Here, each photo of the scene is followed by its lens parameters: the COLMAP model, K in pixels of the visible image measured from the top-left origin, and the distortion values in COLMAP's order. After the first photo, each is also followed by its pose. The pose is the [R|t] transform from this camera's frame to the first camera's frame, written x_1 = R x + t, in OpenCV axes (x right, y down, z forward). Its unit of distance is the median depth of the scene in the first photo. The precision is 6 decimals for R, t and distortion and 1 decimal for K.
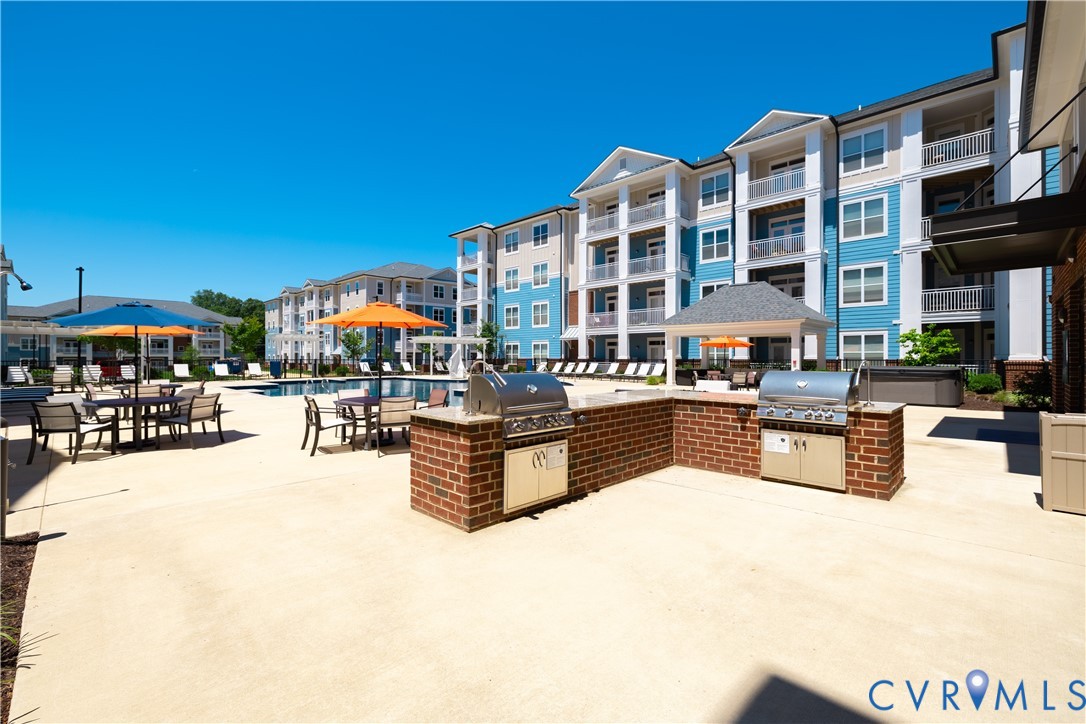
lens RADIAL K [[453.2, 0, 543.3], [0, 453.2, 355.7], [0, 0, 1]] dist [0.002646, -0.000030]
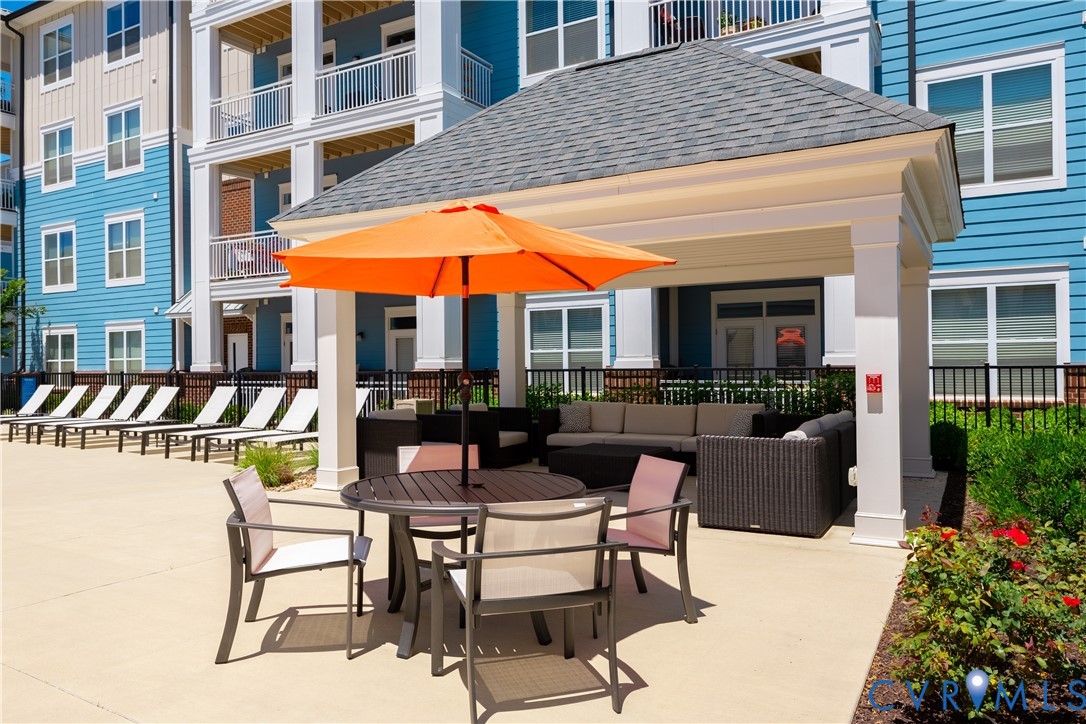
lens RADIAL K [[779.6, 0, 520.1], [0, 779.6, 360.0], [0, 0, 1]] dist [-0.002513, -0.001378]
pose [[0.970571, -0.008703, 0.240659, 0.172275], [0.009869, 0.999945, -0.003641, 0.002518], [-0.240614, 0.005909, 0.970603, 0.369987]]
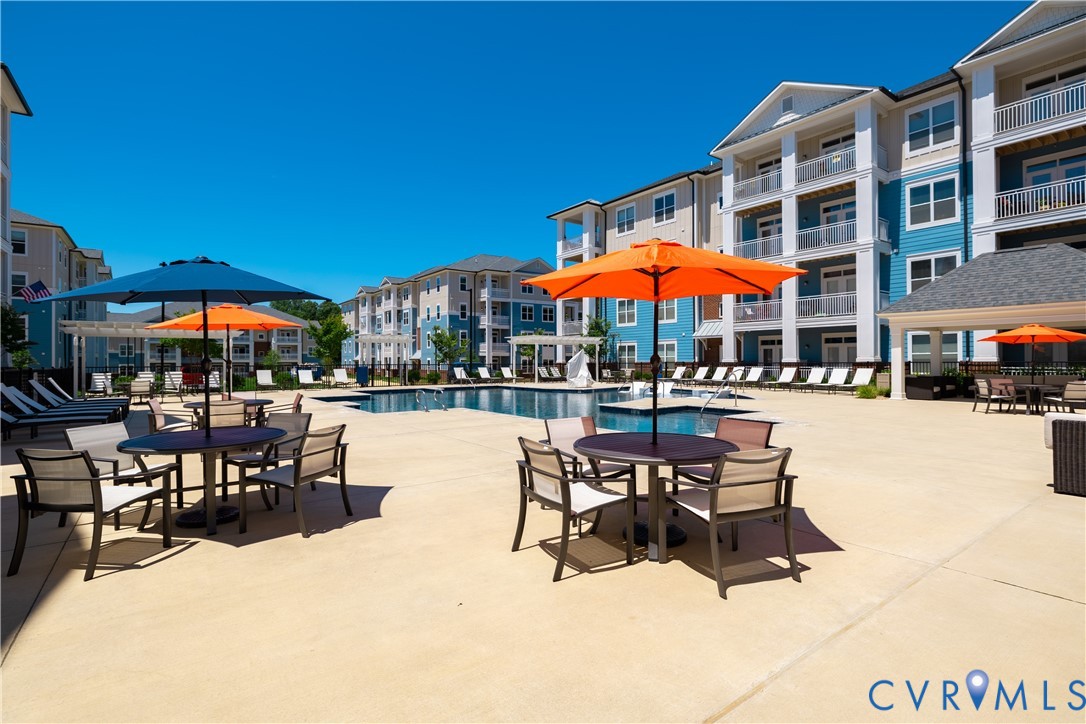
lens RADIAL K [[508.0, 0, 549.6], [0, 508.0, 357.4], [0, 0, 1]] dist [-0.003021, 0.000694]
pose [[0.987963, -0.005848, -0.154581, -0.079946], [0.005155, 0.999975, -0.004882, 0.001218], [0.154605, 0.004027, 0.987968, 0.093048]]
